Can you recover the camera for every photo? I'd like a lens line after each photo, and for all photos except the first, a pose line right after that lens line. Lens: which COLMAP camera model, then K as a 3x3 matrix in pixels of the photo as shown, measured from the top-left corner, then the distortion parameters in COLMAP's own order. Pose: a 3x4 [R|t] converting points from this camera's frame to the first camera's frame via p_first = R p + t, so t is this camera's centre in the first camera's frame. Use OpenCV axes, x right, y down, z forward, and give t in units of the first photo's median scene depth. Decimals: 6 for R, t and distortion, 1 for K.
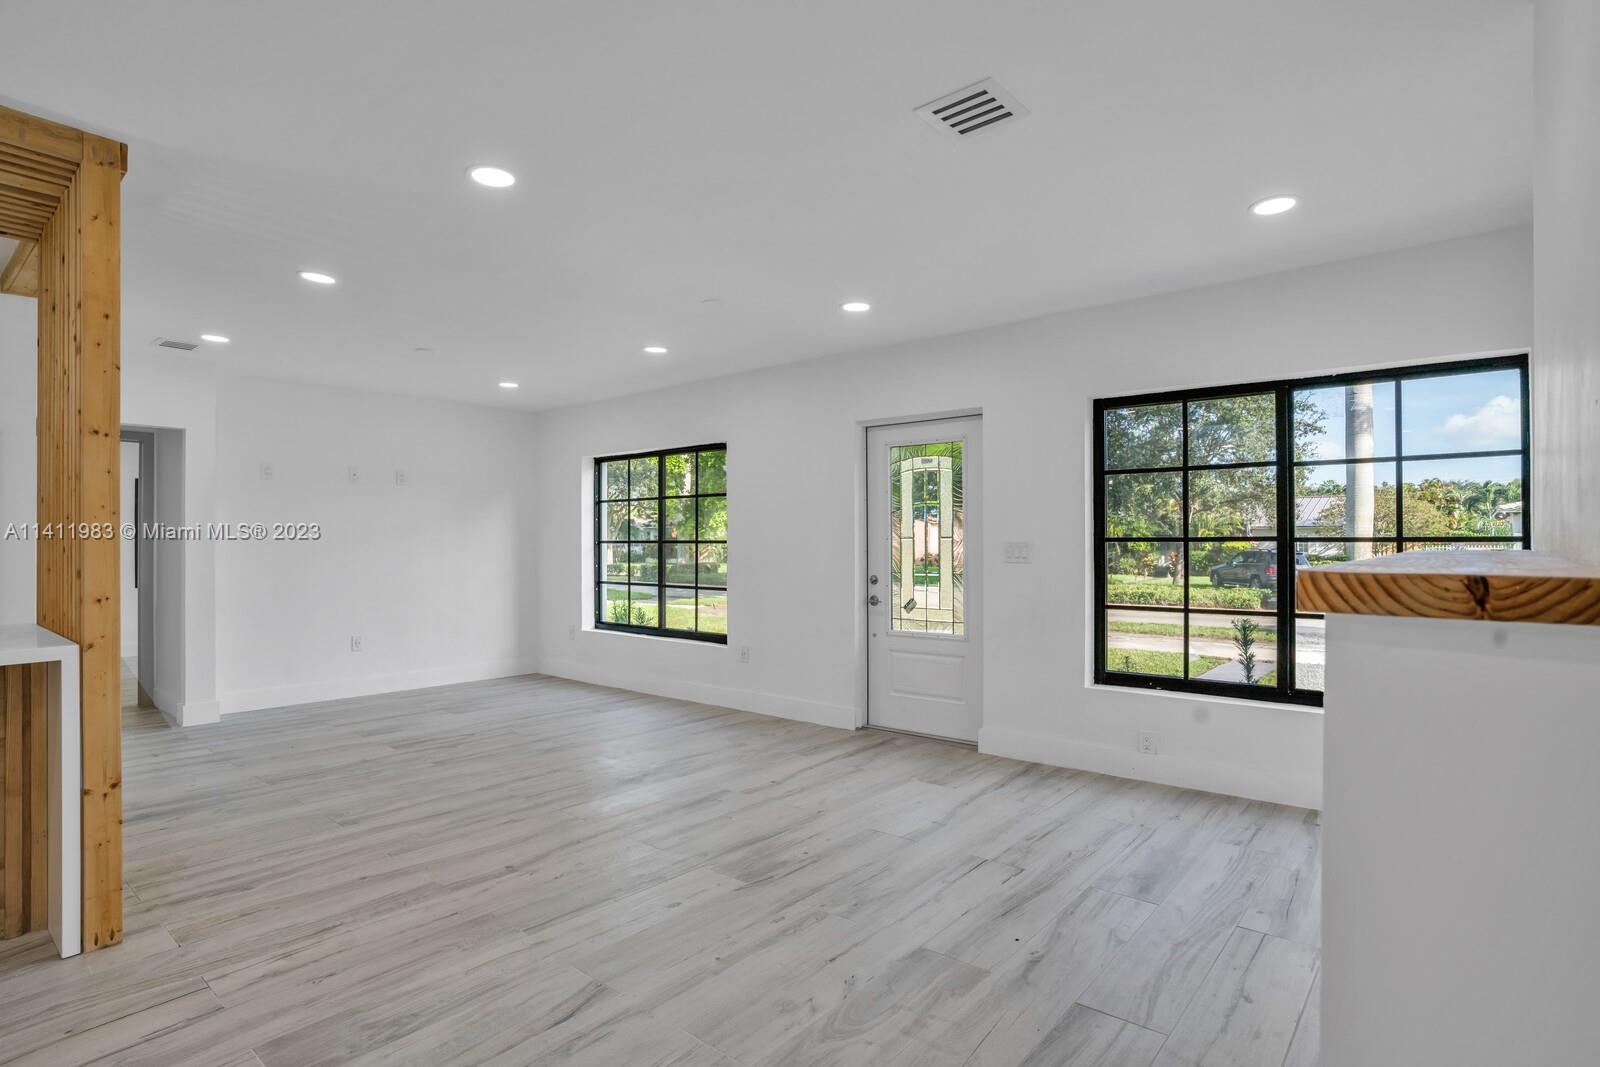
lens RADIAL K [[820.4, 0, 803.2], [0, 820.4, 534.6], [0, 0, 1]] dist [-0.080813, 0.039739]
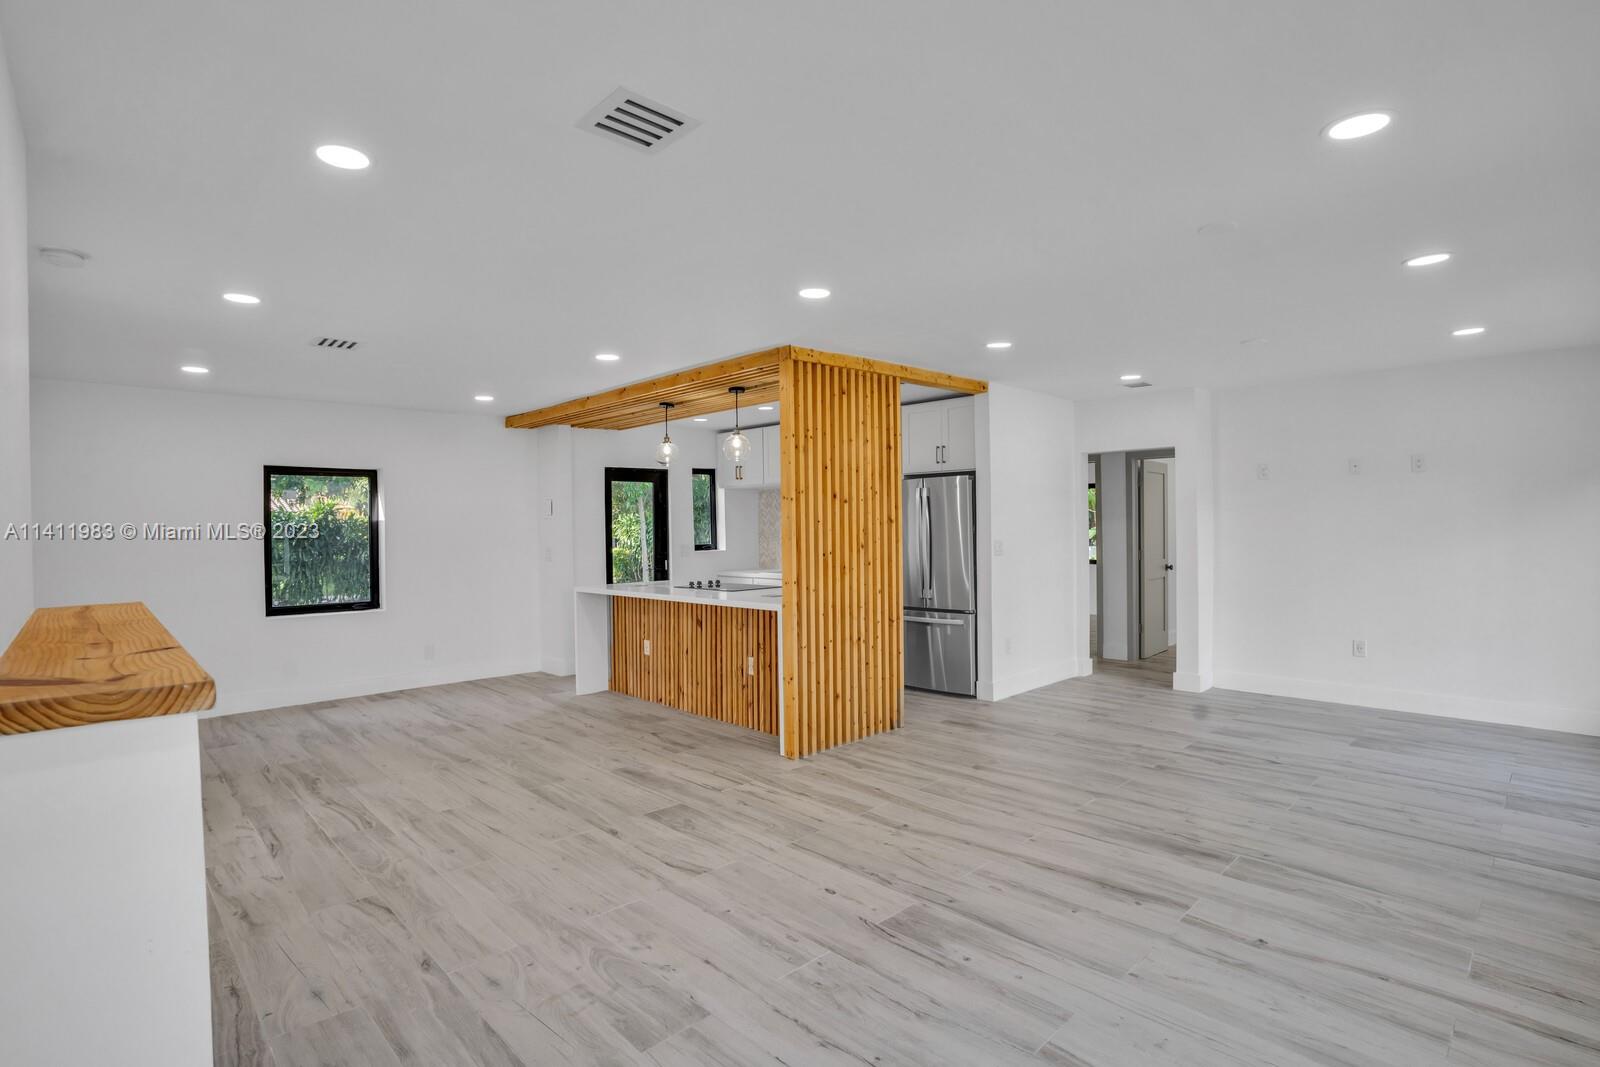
lens RADIAL K [[783.3, 0, 792.2], [0, 783.3, 532.5], [0, 0, 1]] dist [-0.079178, 0.036276]
pose [[-0.111752, 0.012865, -0.993653, 0.902275], [0.024005, 0.999659, 0.010243, -0.053917], [0.993446, -0.022708, -0.112023, 1.068393]]
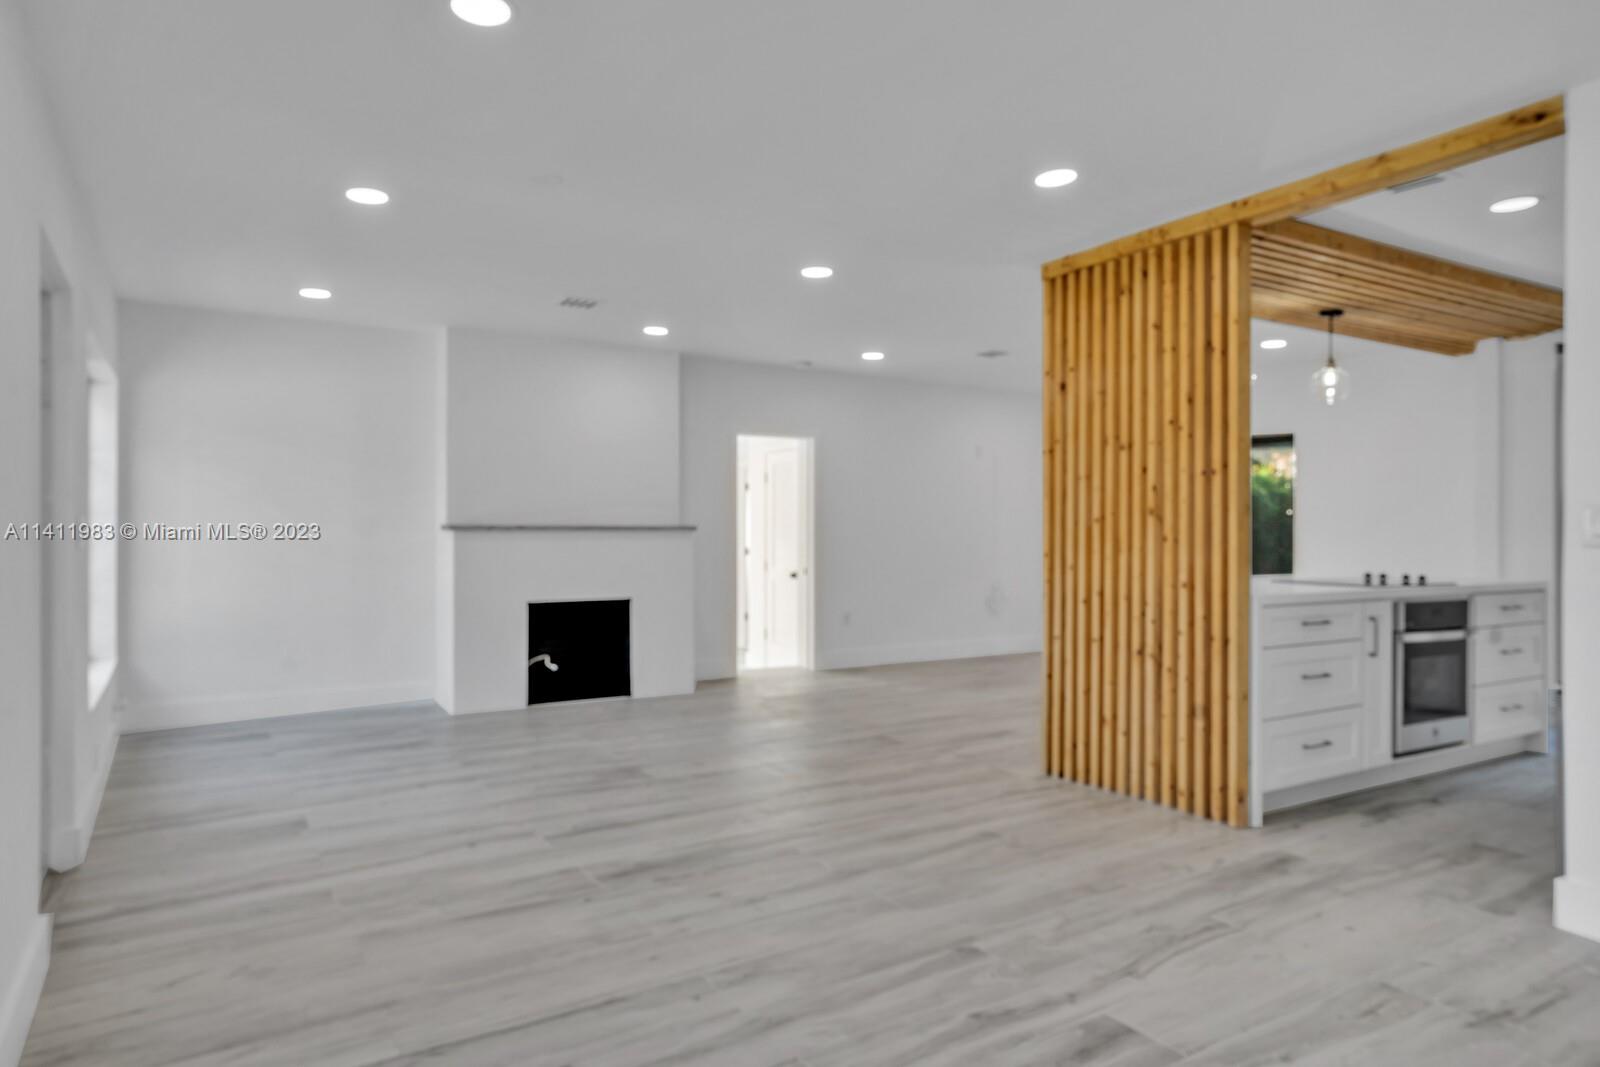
lens RADIAL K [[985.2, 0, 796.6], [0, 985.2, 525.8], [0, 0, 1]] dist [-0.001332, 0.002530]
pose [[-0.952578, -0.000001, 0.304295, -0.876917], [-0.003004, 0.999951, -0.009400, 0.038021], [-0.304280, -0.009868, -0.952531, 2.652952]]
